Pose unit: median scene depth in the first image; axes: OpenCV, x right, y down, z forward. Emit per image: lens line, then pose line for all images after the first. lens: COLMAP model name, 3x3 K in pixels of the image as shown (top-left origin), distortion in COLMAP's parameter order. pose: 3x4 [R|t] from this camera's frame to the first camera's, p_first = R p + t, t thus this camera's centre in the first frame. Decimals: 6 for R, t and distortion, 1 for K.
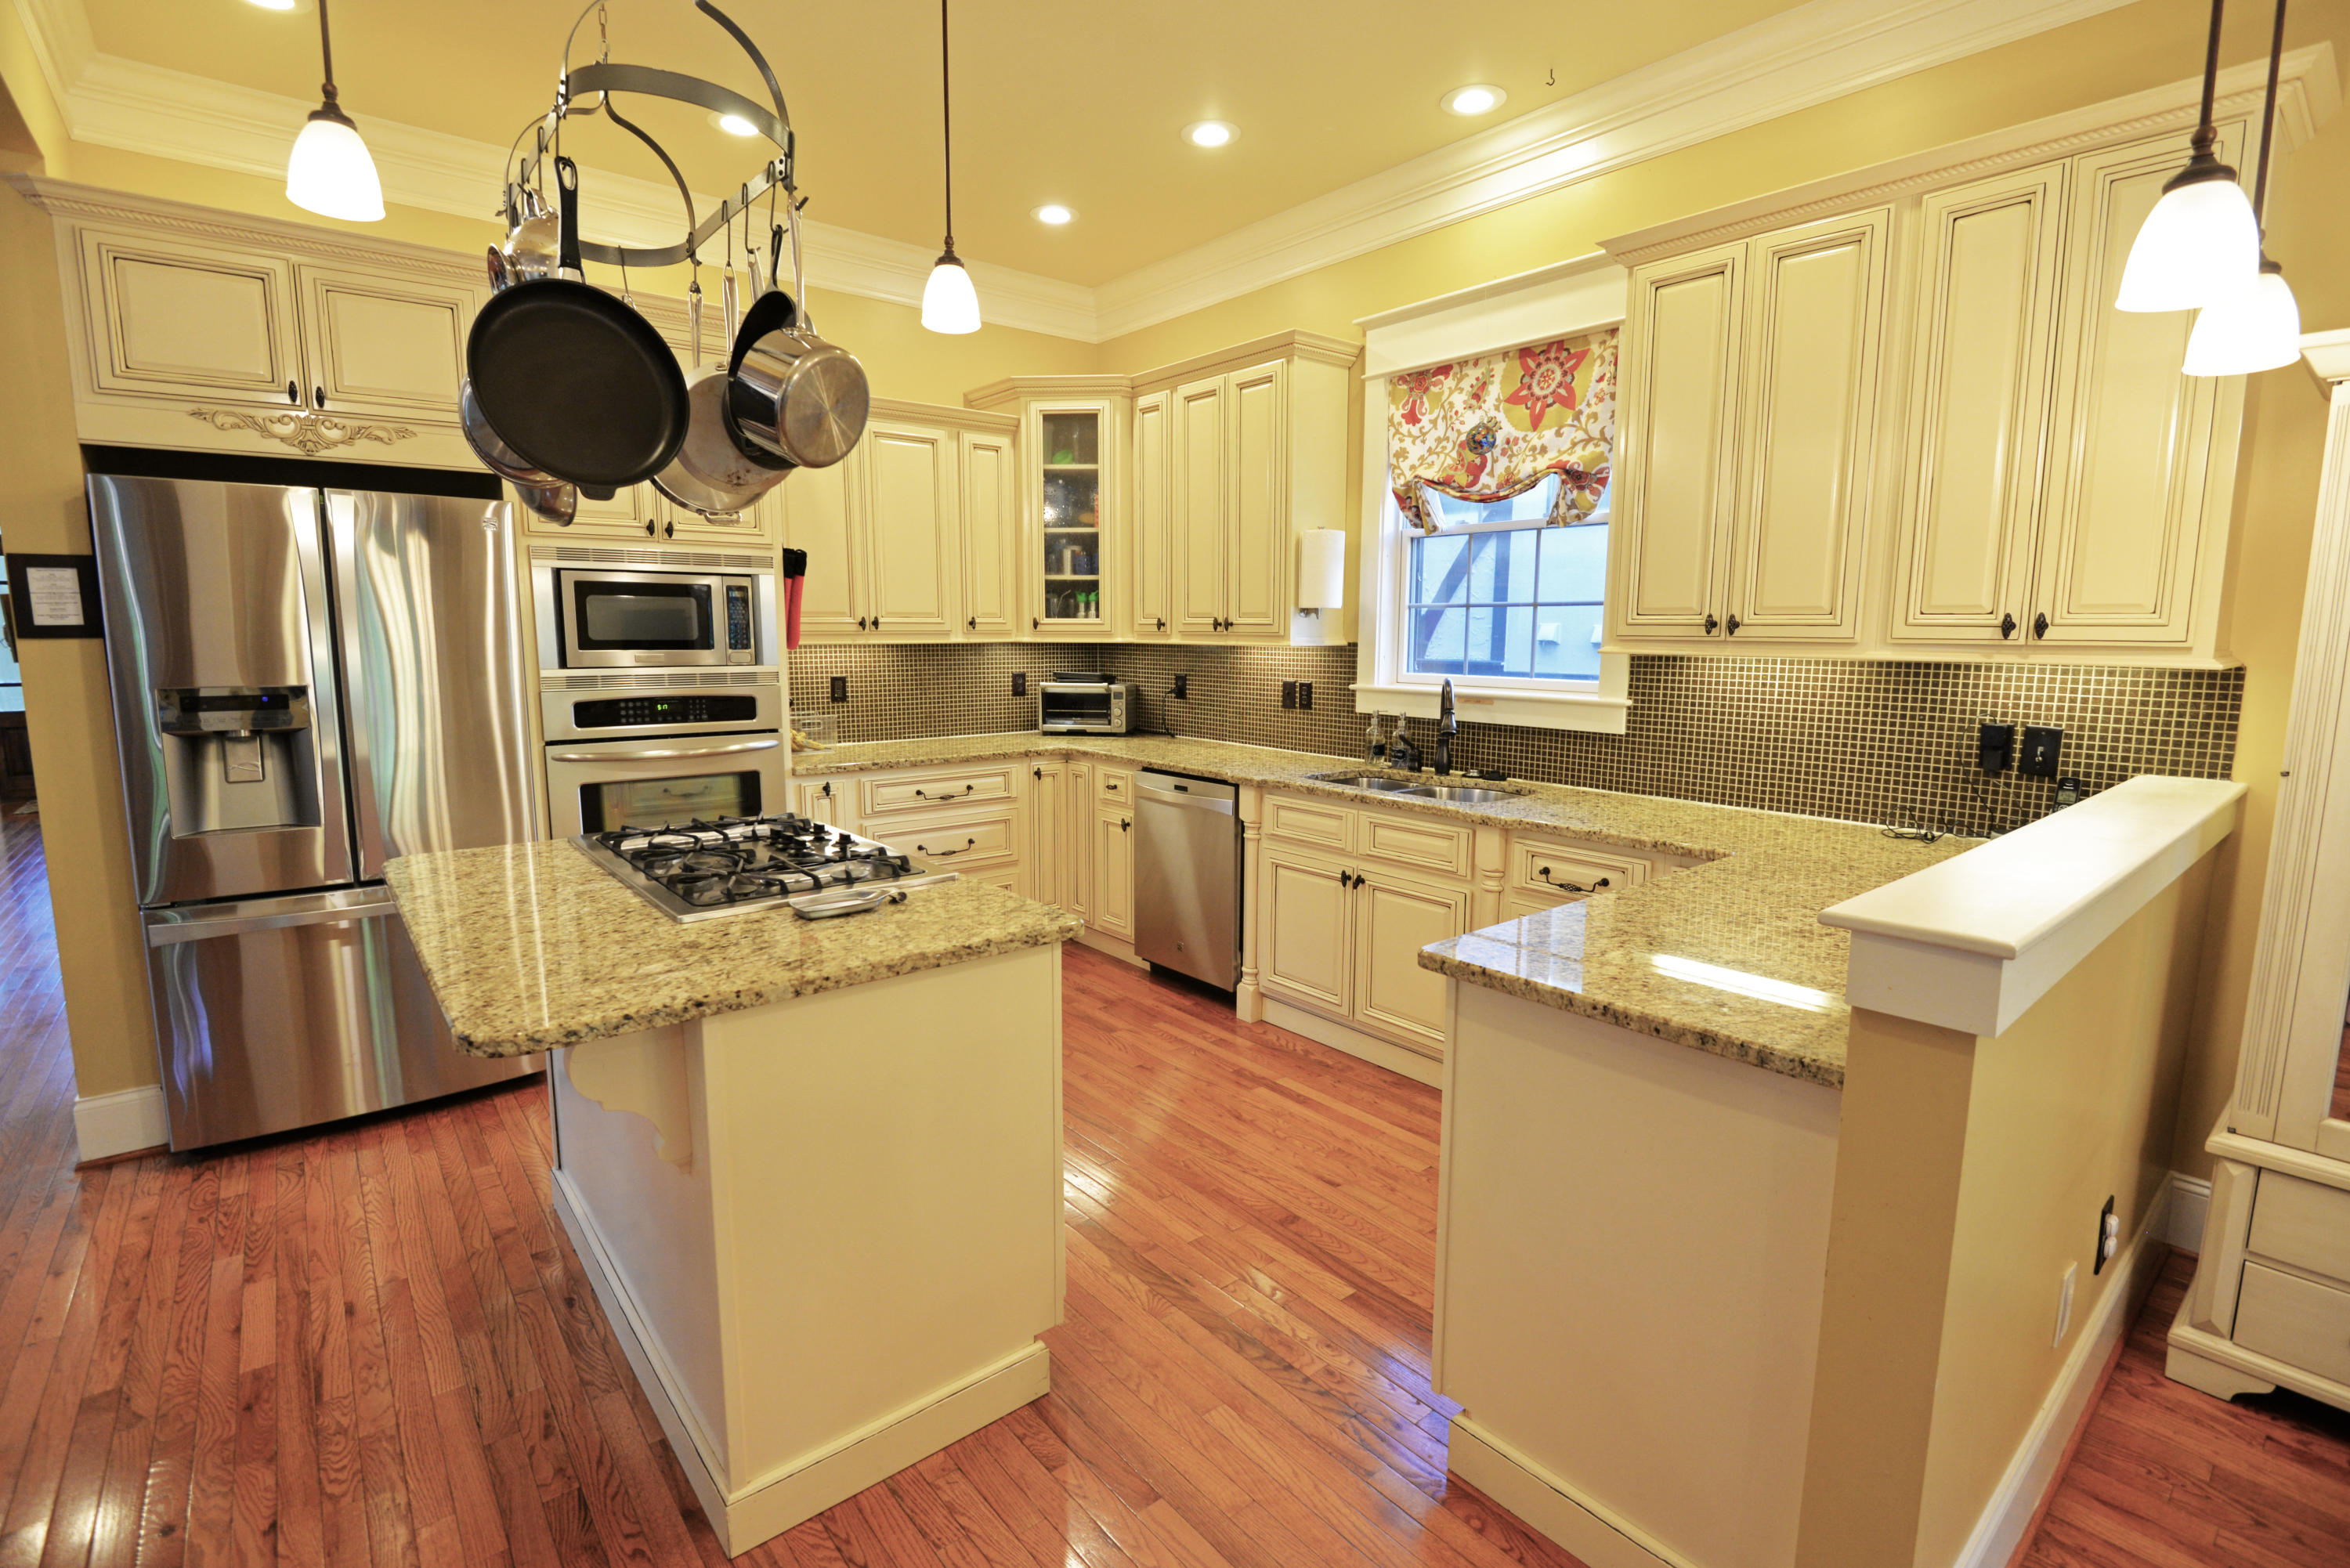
lens RADIAL K [[1081.3, 0, 1172.0], [0, 1081.3, 776.7], [0, 0, 1]] dist [-0.008766, -0.004560]
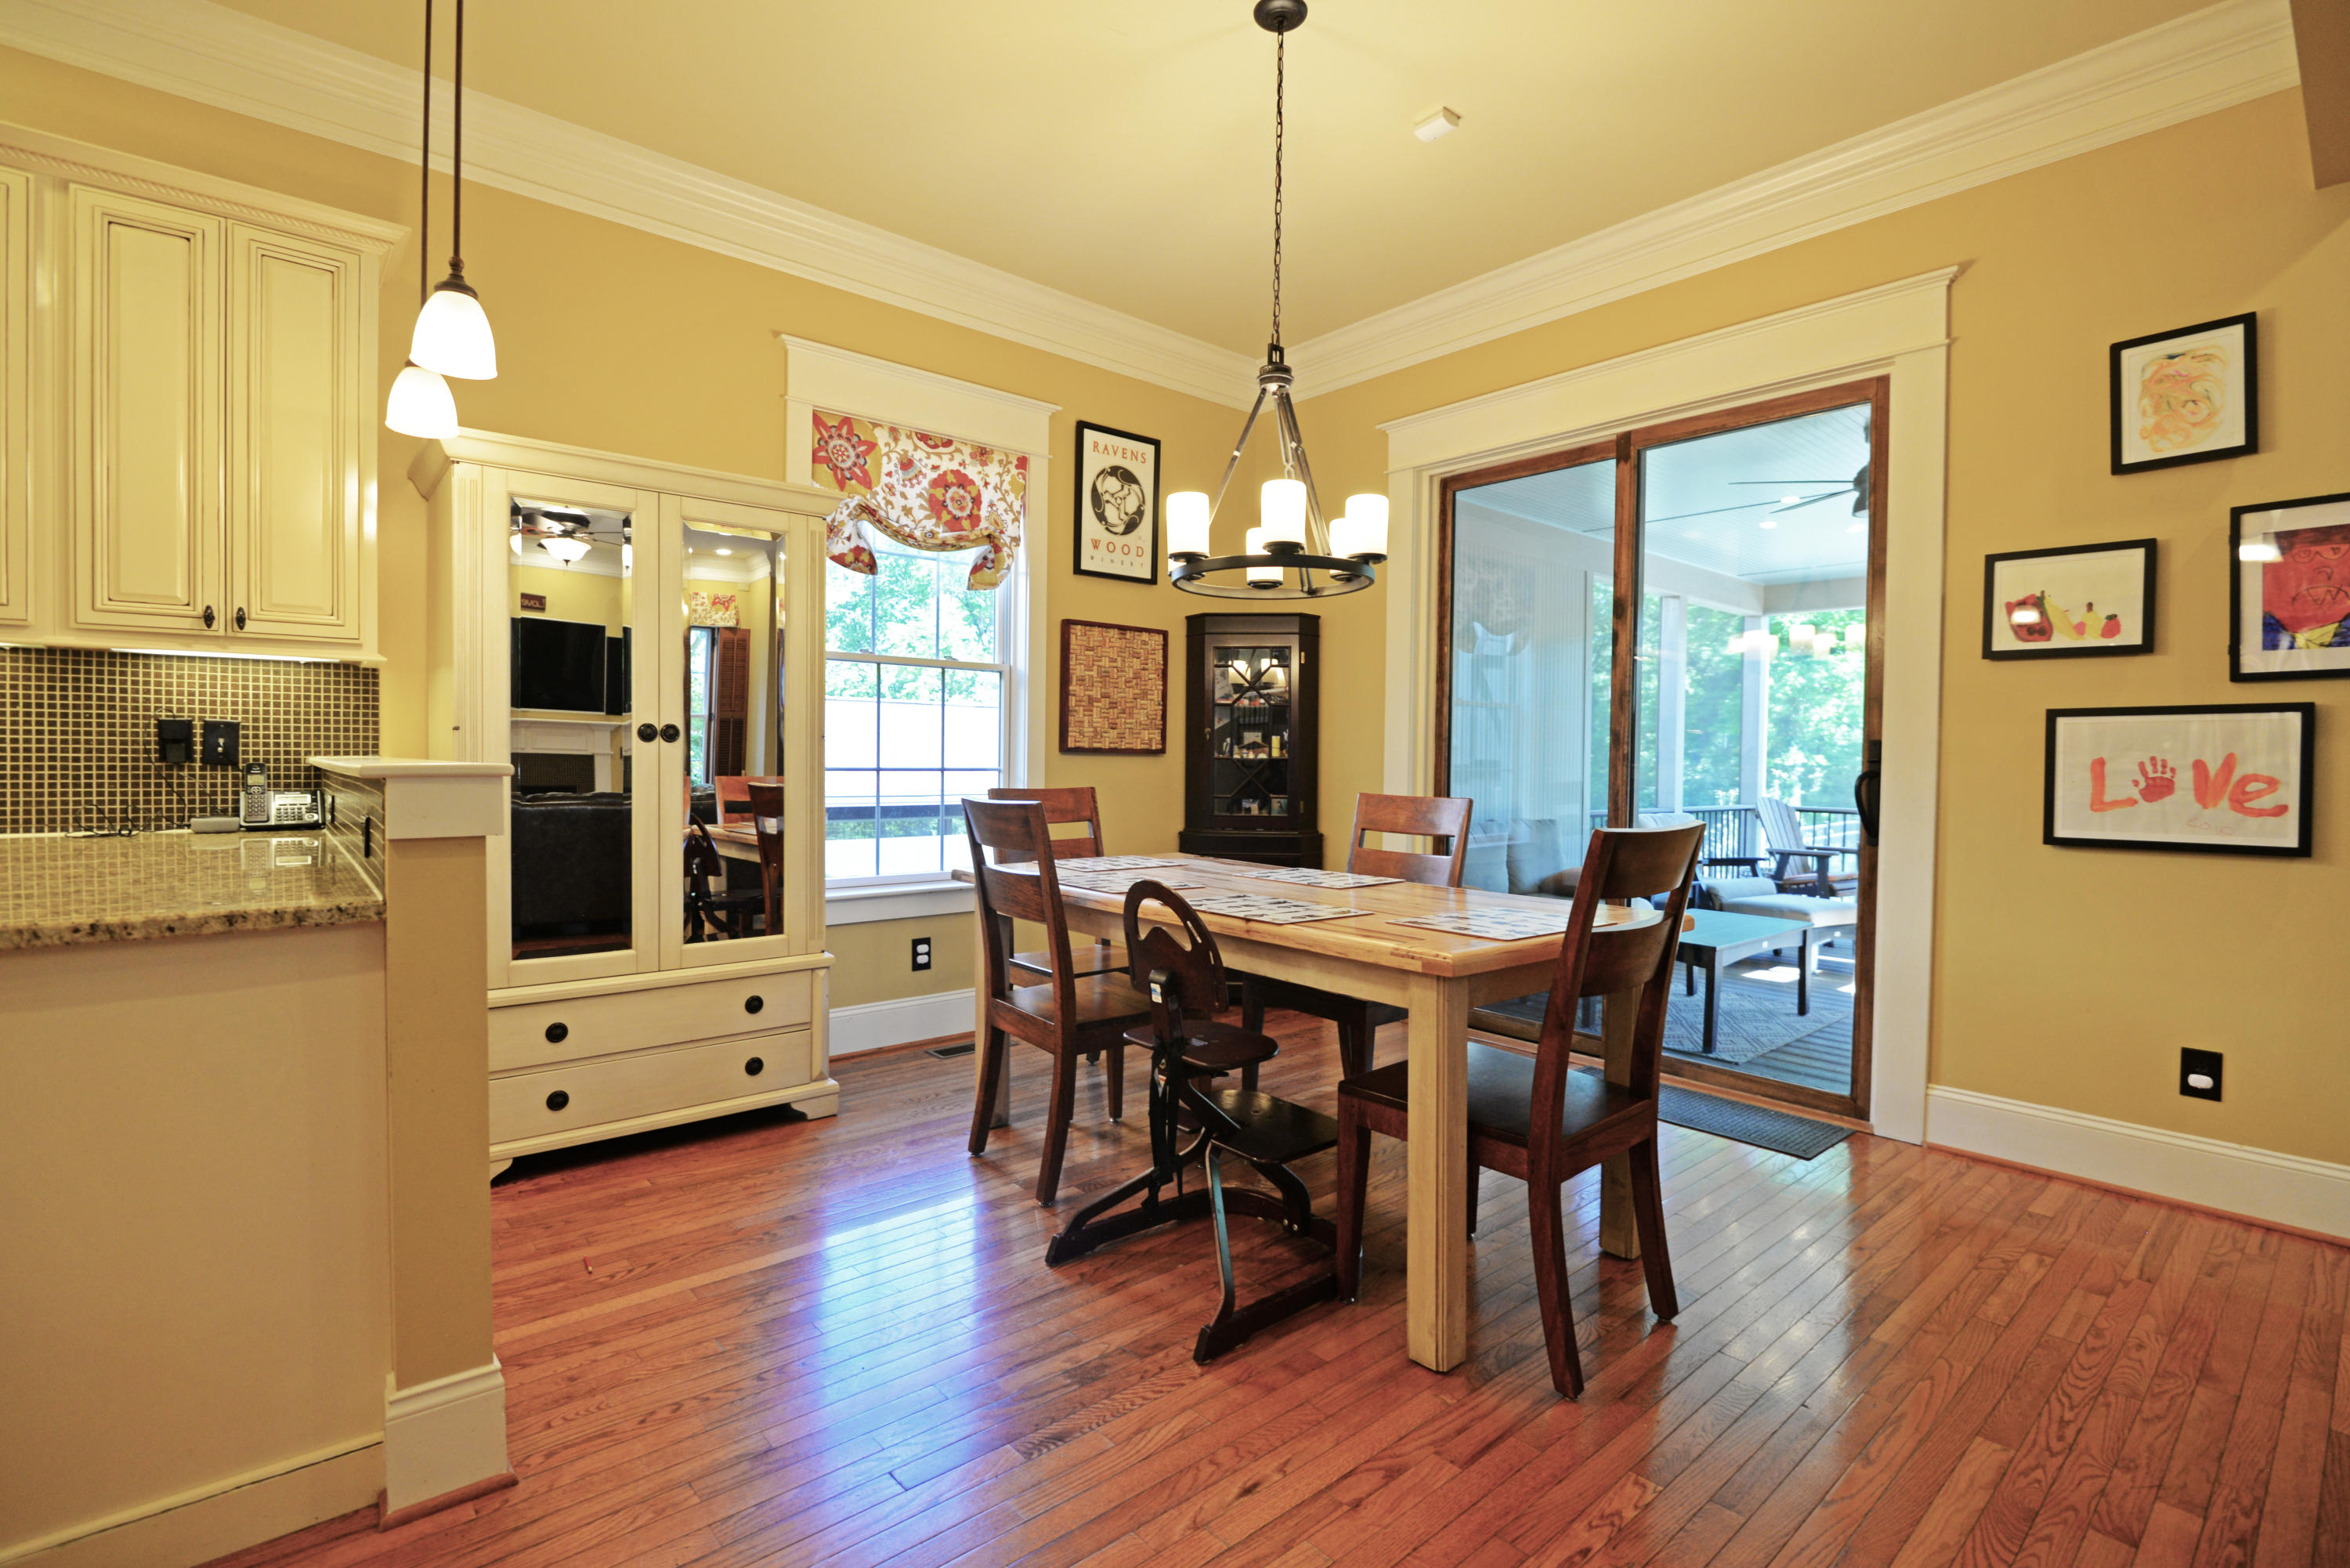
lens RADIAL K [[1081.3, 0, 1160.2], [0, 1081.3, 776.9], [0, 0, 1]] dist [-0.008766, -0.004560]
pose [[-0.014195, -0.019829, 0.999703, -0.209251], [0.128471, 0.991480, 0.021490, 0.077835], [-0.991612, 0.128738, -0.011527, 0.047078]]
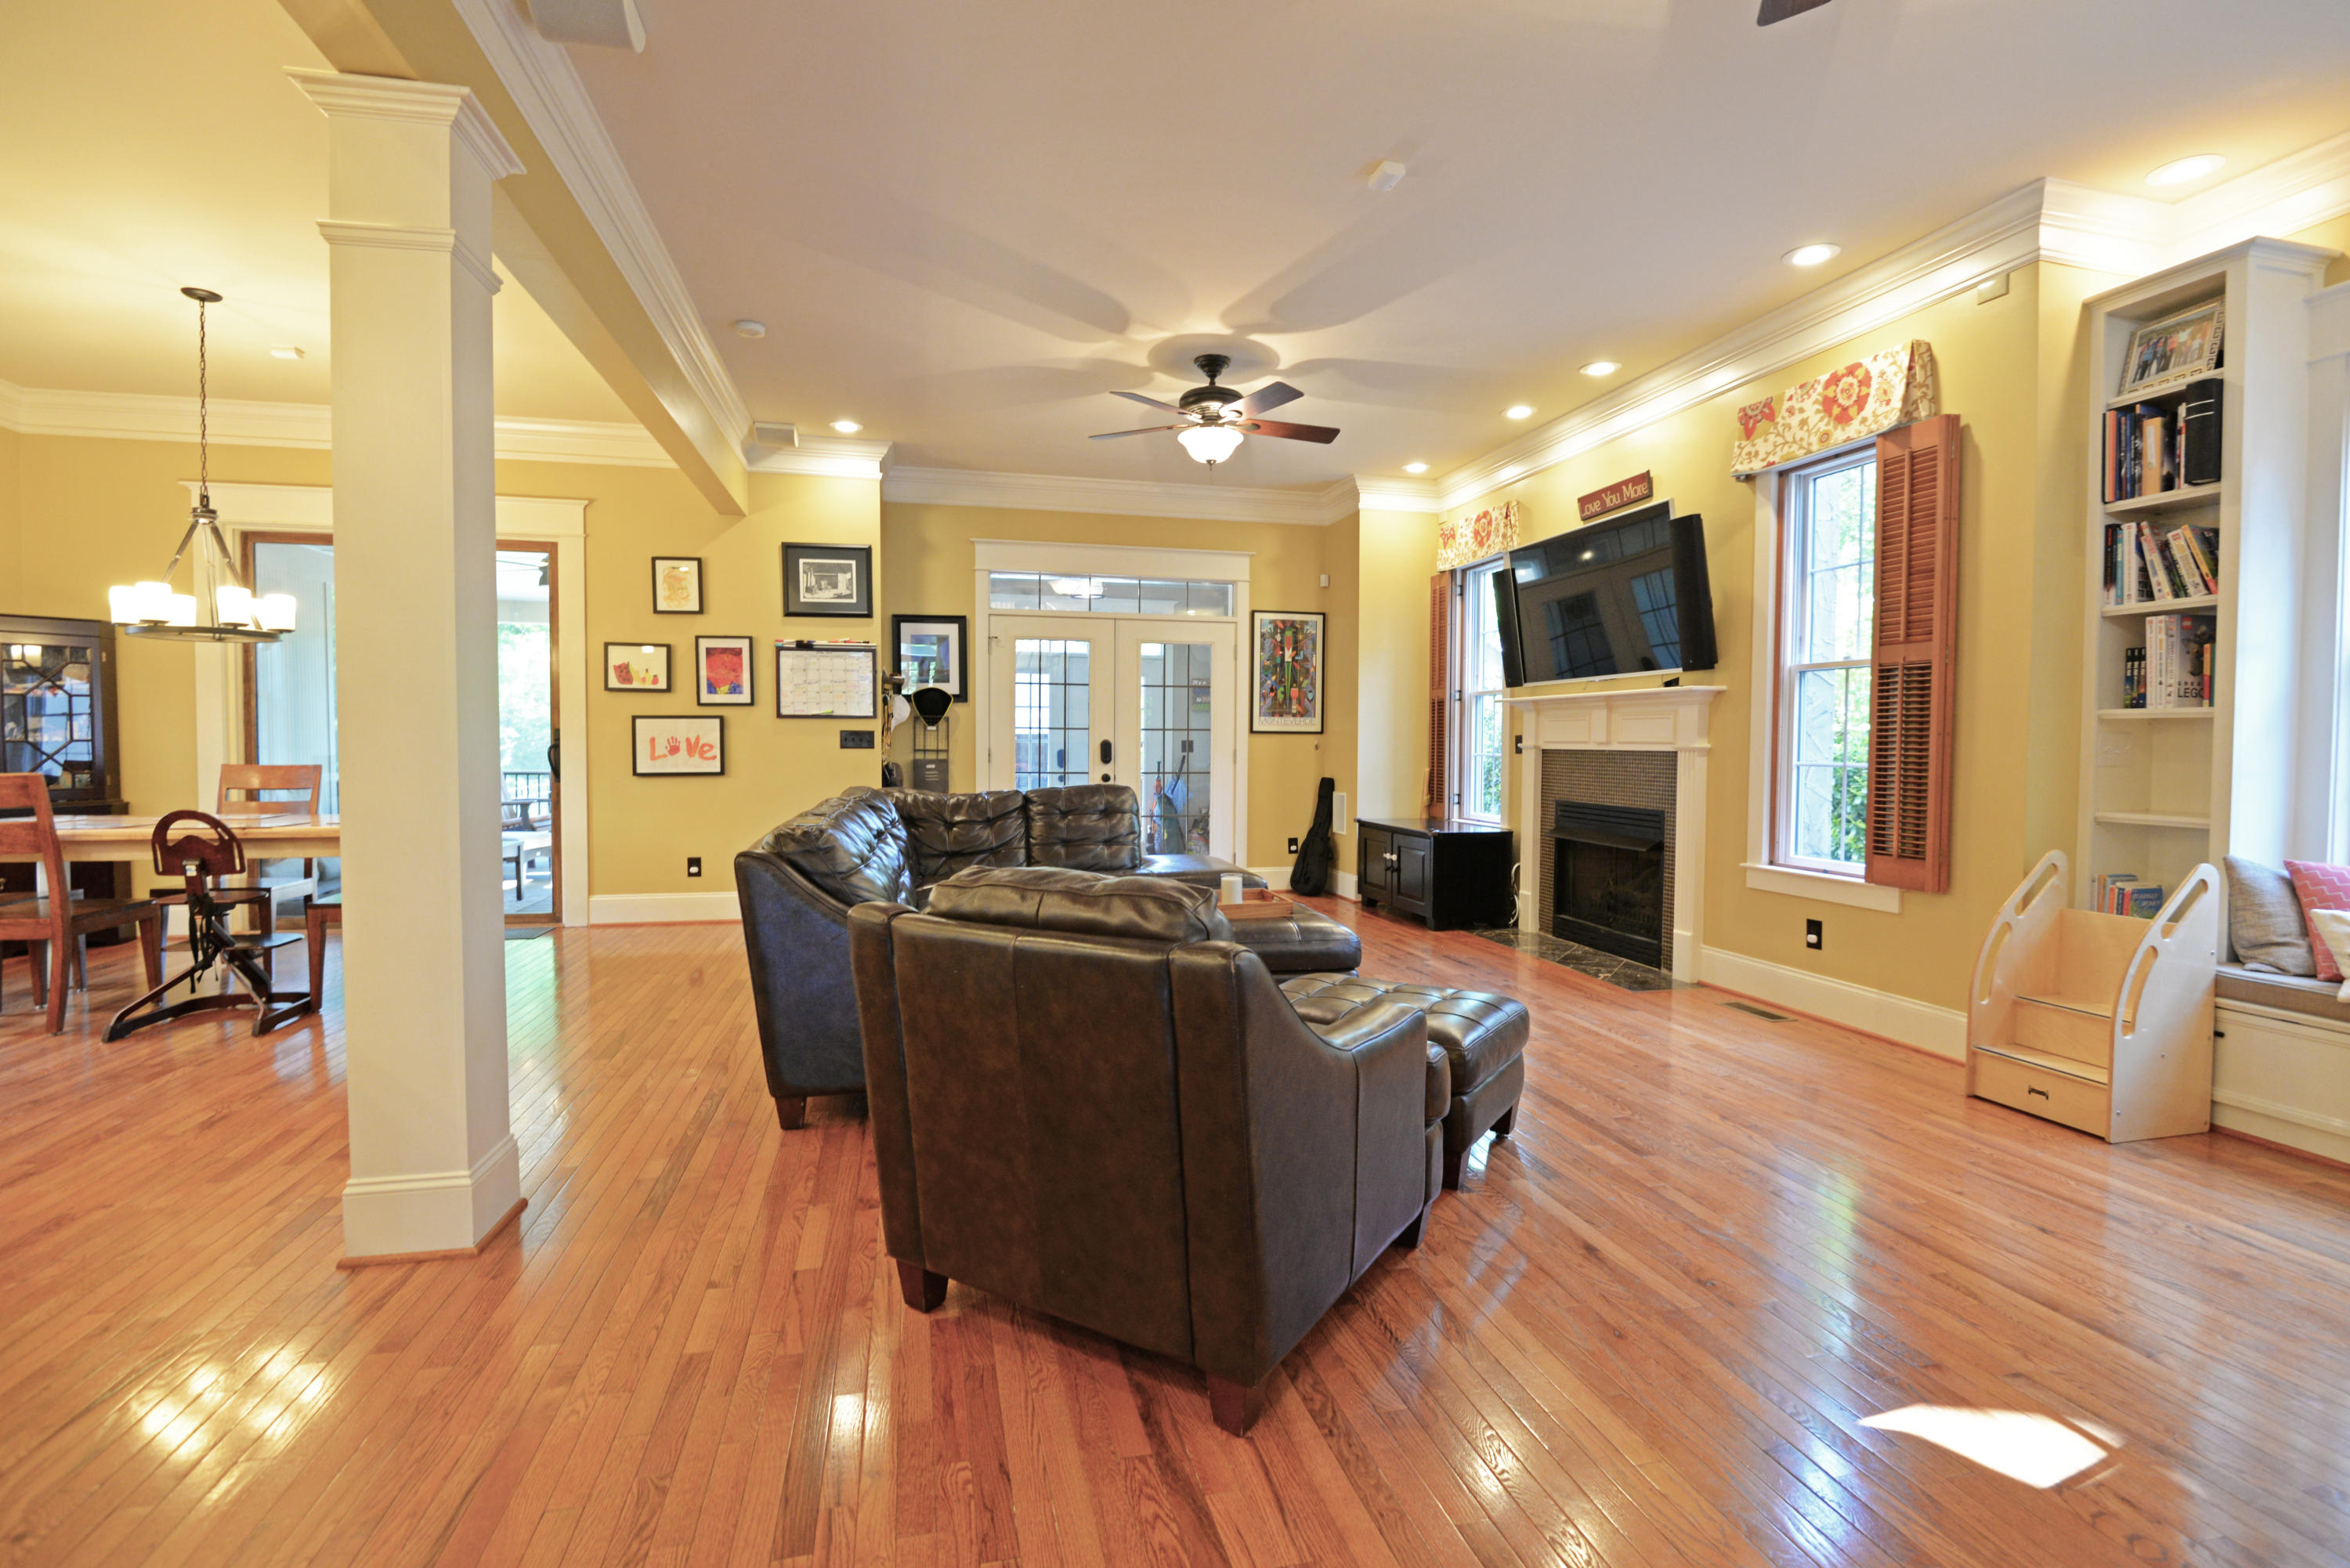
lens RADIAL K [[1081.3, 0, 1186.8], [0, 1081.3, 771.6], [0, 0, 1]] dist [-0.008766, -0.004560]
pose [[-0.902809, -0.018273, 0.429653, -1.019528], [0.054850, 0.986044, 0.157190, -0.008551], [-0.426529, 0.165479, -0.889207, 0.588854]]
